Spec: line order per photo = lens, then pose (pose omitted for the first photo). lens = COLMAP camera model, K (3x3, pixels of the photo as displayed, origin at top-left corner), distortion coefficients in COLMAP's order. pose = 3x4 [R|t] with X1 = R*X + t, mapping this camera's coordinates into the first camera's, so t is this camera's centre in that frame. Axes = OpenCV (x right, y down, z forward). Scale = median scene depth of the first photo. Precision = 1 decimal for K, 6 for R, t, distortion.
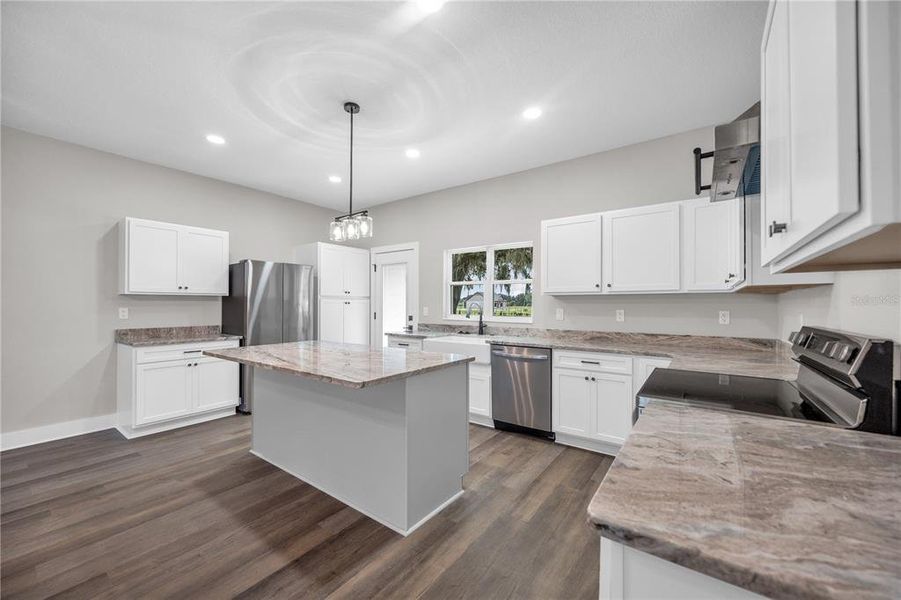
lens RADIAL K [[348.1, 0, 450.5], [0, 348.1, 300.0], [0, 0, 1]] dist [-0.000034, -0.000073]
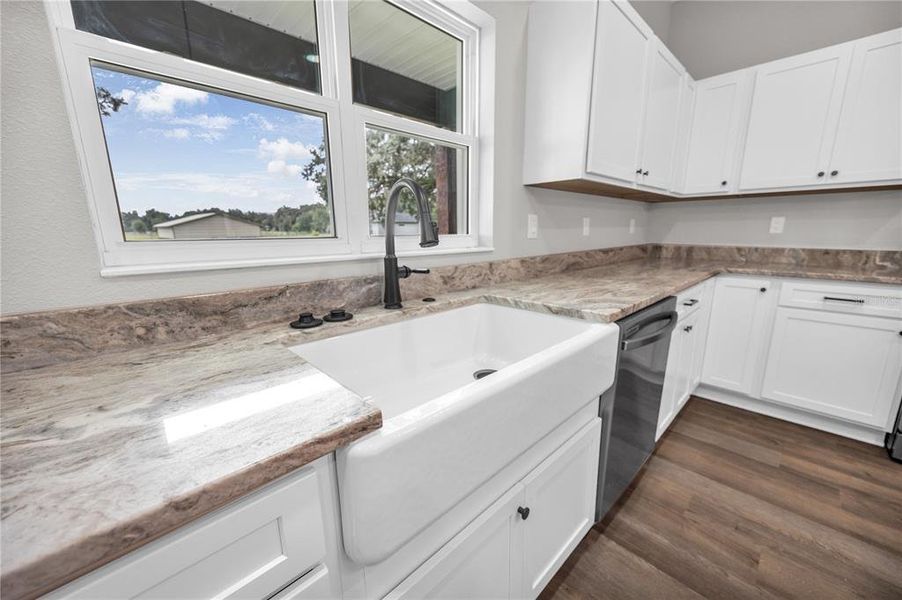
lens RADIAL K [[344.9, 0, 456.8], [0, 344.9, 299.3], [0, 0, 1]] dist [0.000975, 0.000086]
pose [[0.163105, -0.203692, 0.965353, -0.210468], [-0.008992, 0.978108, 0.207902, 0.047517], [-0.986568, -0.042590, 0.157703, 1.156445]]
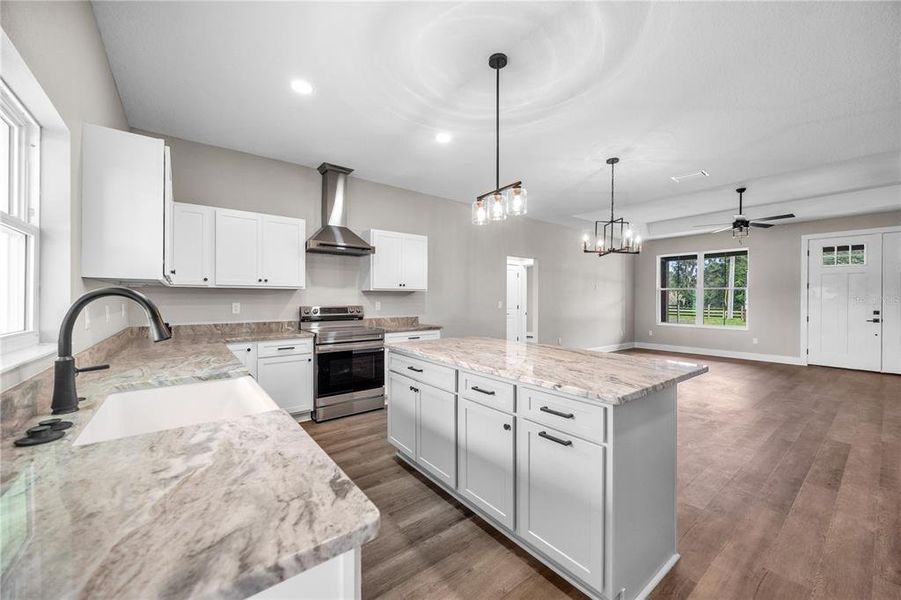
lens RADIAL K [[344.5, 0, 456.3], [0, 344.5, 299.3], [0, 0, 1]] dist [0.000975, 0.000086]
pose [[-0.965655, -0.004862, 0.259783, -0.333285], [-0.009015, 0.999850, -0.014797, 0.021920], [-0.259672, -0.016631, -0.965554, 1.492675]]
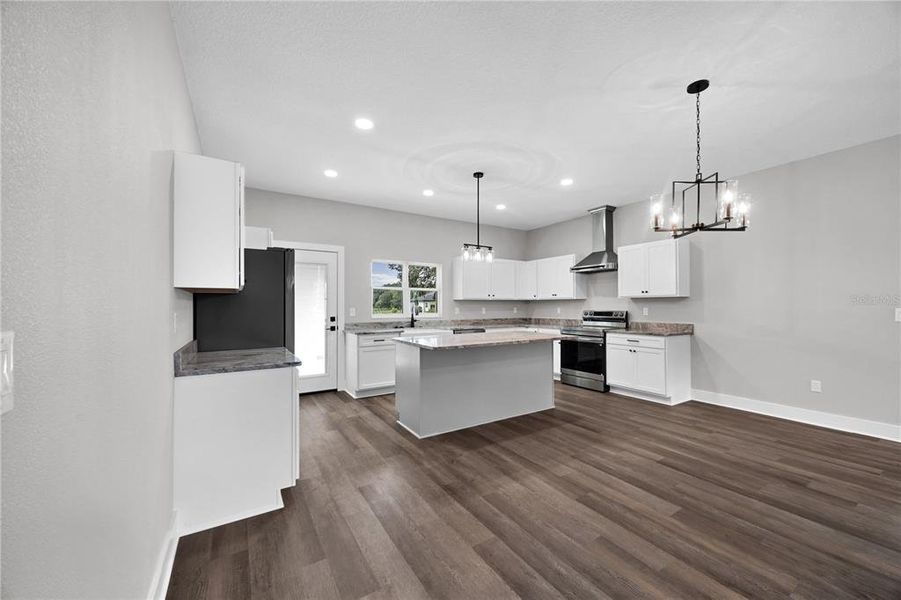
lens RADIAL K [[348.1, 0, 450.5], [0, 348.1, 300.0], [0, 0, 1]] dist [-0.000034, -0.000073]
pose [[0.376300, 0.010047, 0.926443, -1.425550], [-0.009951, 0.999927, -0.006802, 0.000284], [-0.926444, -0.006659, 0.376373, 0.446103]]
